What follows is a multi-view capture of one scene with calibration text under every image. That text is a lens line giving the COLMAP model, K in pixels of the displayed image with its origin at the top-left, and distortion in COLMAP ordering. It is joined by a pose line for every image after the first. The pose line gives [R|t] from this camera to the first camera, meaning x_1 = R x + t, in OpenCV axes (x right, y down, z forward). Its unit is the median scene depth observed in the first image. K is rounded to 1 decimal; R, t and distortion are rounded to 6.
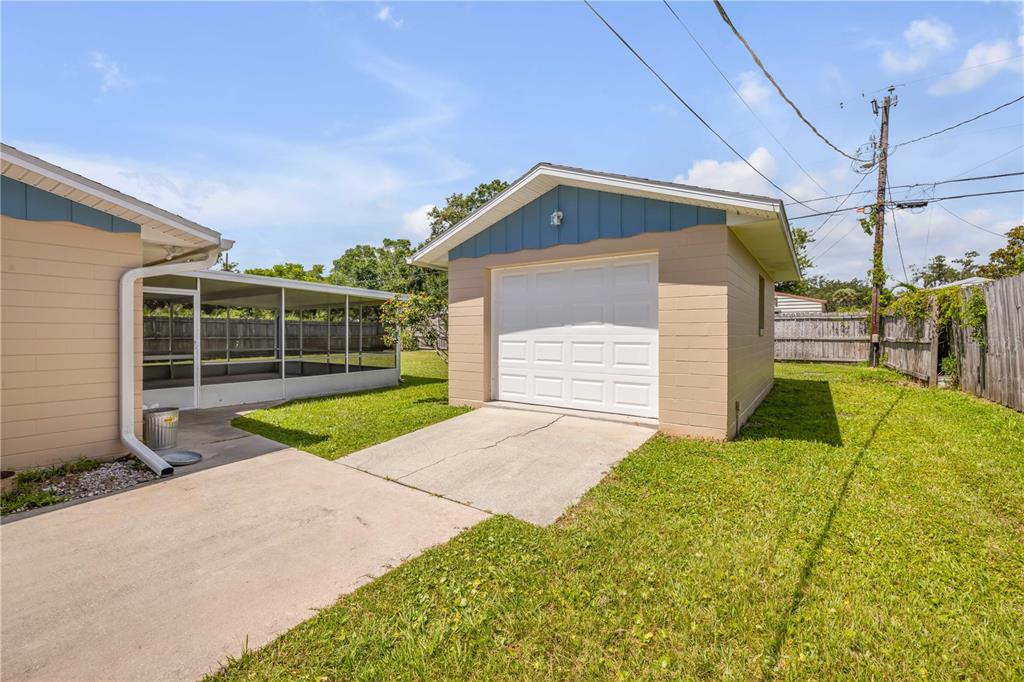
lens RADIAL K [[434.8, 0, 510.9], [0, 434.8, 334.1], [0, 0, 1]] dist [-0.000738, -0.000014]
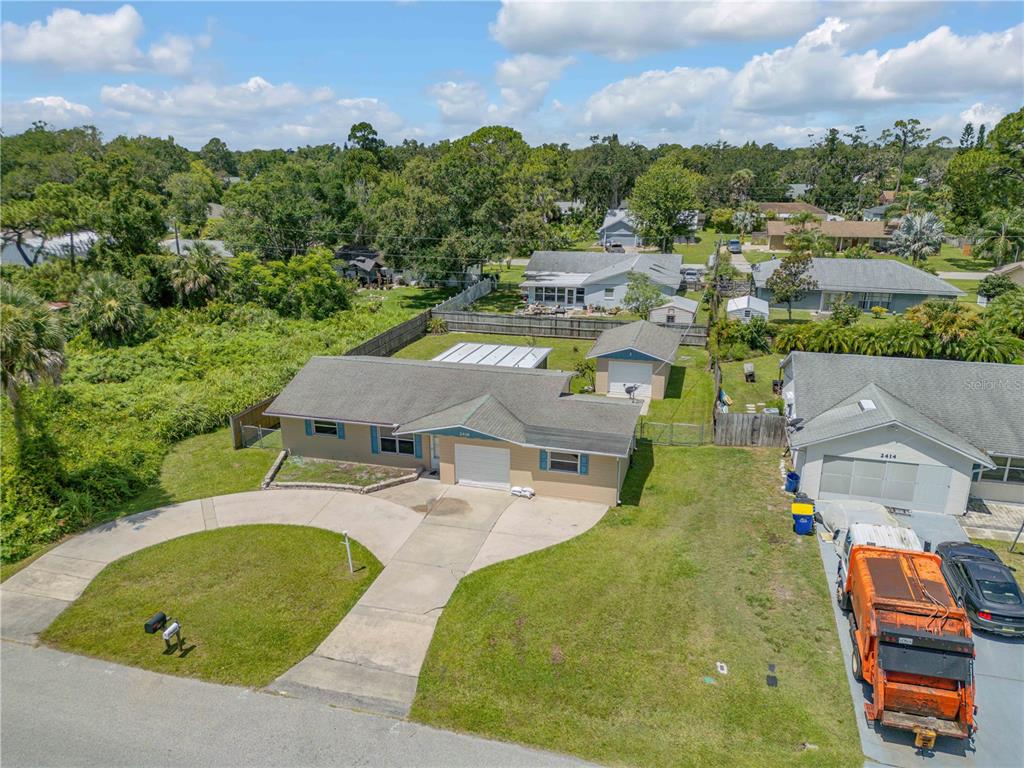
lens RADIAL K [[719.8, 0, 512.7], [0, 719.8, 384.7], [0, 0, 1]] dist [0.081158, -0.085384]
pose [[0.942550, -0.104424, 0.317324, -1.776897], [0.003480, 0.952907, 0.303243, -1.144768], [-0.334046, -0.284717, 0.898526, -2.771008]]
